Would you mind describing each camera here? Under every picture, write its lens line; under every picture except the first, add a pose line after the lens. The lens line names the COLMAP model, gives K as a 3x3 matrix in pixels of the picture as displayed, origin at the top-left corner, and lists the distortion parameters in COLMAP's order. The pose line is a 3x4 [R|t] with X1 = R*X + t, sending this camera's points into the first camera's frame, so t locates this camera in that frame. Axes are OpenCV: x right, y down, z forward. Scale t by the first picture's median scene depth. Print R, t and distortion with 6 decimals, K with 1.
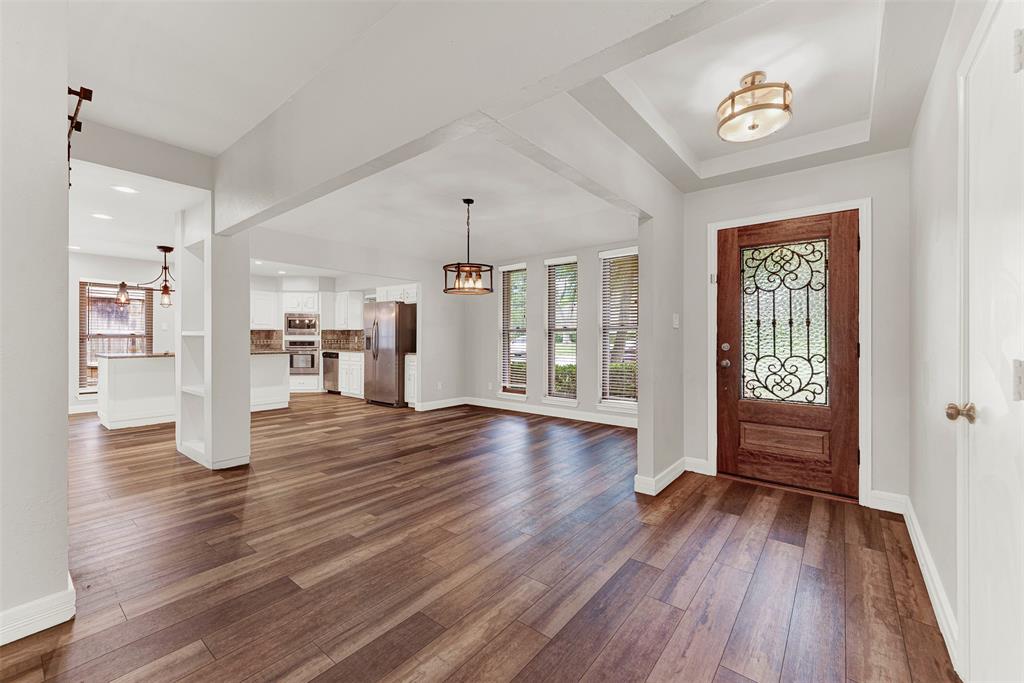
lens RADIAL K [[408.8, 0, 512.0], [0, 408.8, 341.5], [0, 0, 1]] dist [0.001235, 0.000004]
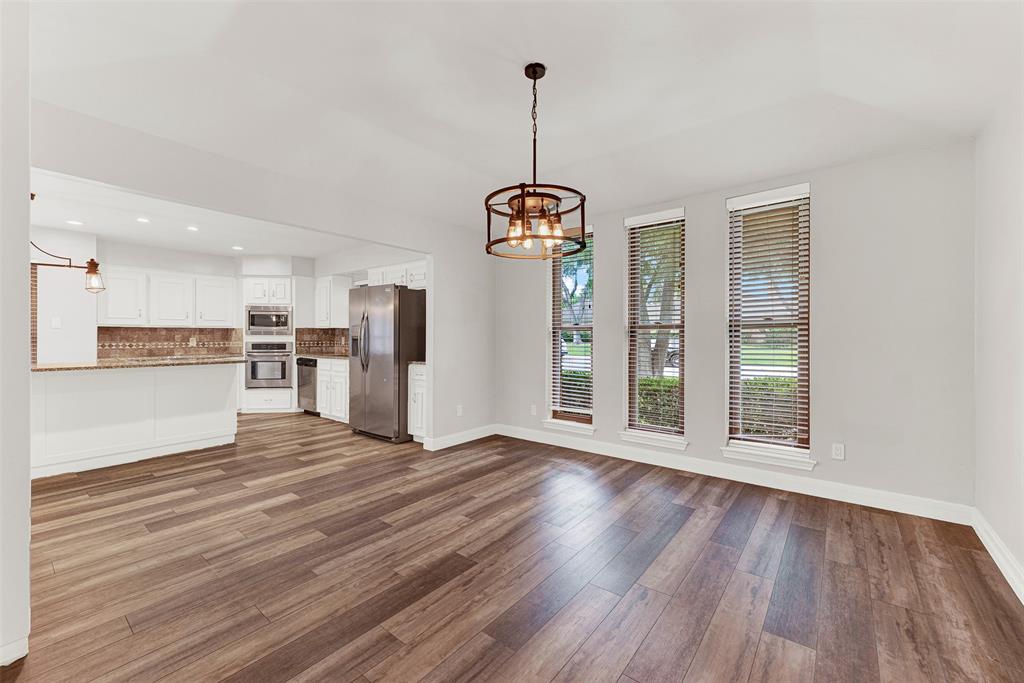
lens RADIAL K [[408.8, 0, 512.0], [0, 408.8, 341.5], [0, 0, 1]] dist [0.001235, 0.000004]
pose [[0.999989, -0.000608, -0.004711, -0.085812], [0.000610, 1.000000, 0.000459, -0.005126], [0.004711, -0.000462, 0.999989, 0.319864]]
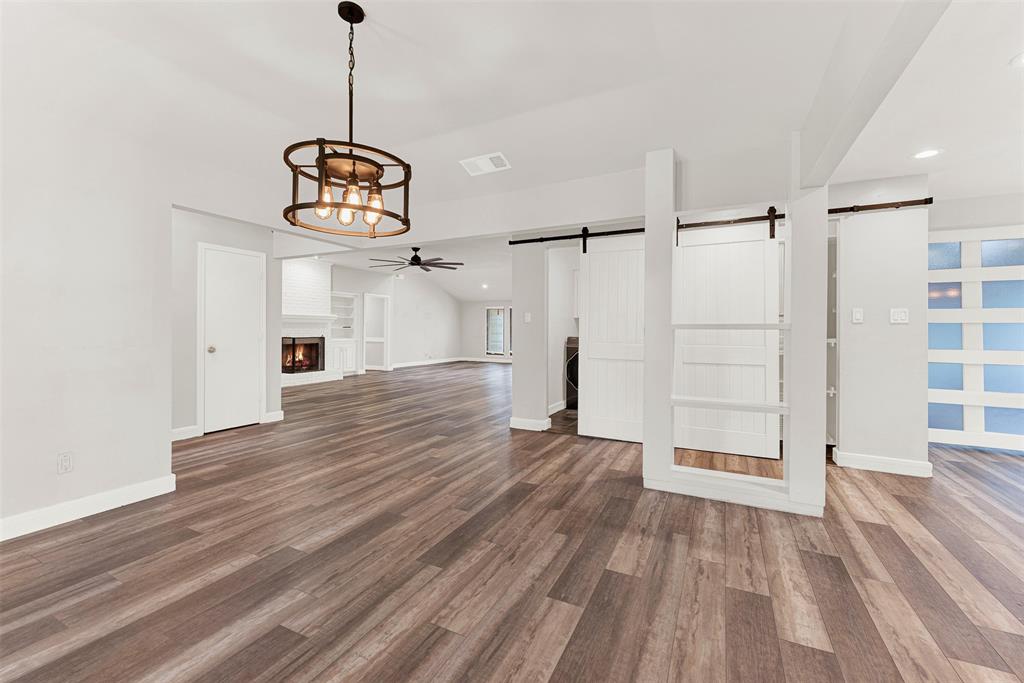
lens RADIAL K [[417.0, 0, 514.9], [0, 417.0, 329.6], [0, 0, 1]] dist [-0.000586, -0.000178]
pose [[-0.977805, -0.005723, -0.209440, -0.118900], [-0.007588, 0.999938, 0.008102, -0.010056], [0.209381, 0.009511, -0.977788, 0.942879]]
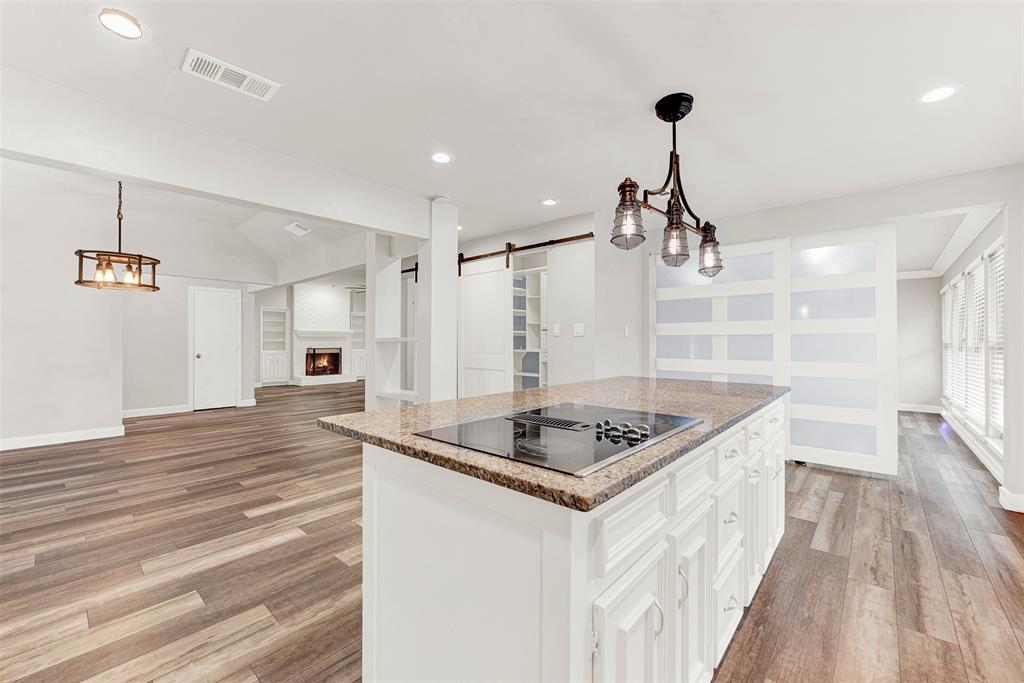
lens RADIAL K [[408.8, 0, 512.0], [0, 408.8, 341.5], [0, 0, 1]] dist [0.001235, 0.000004]
pose [[-0.998608, -0.002710, 0.052675, -0.602054], [-0.002255, 0.999960, 0.008692, -0.014155], [-0.052696, 0.008561, -0.998574, 1.144635]]
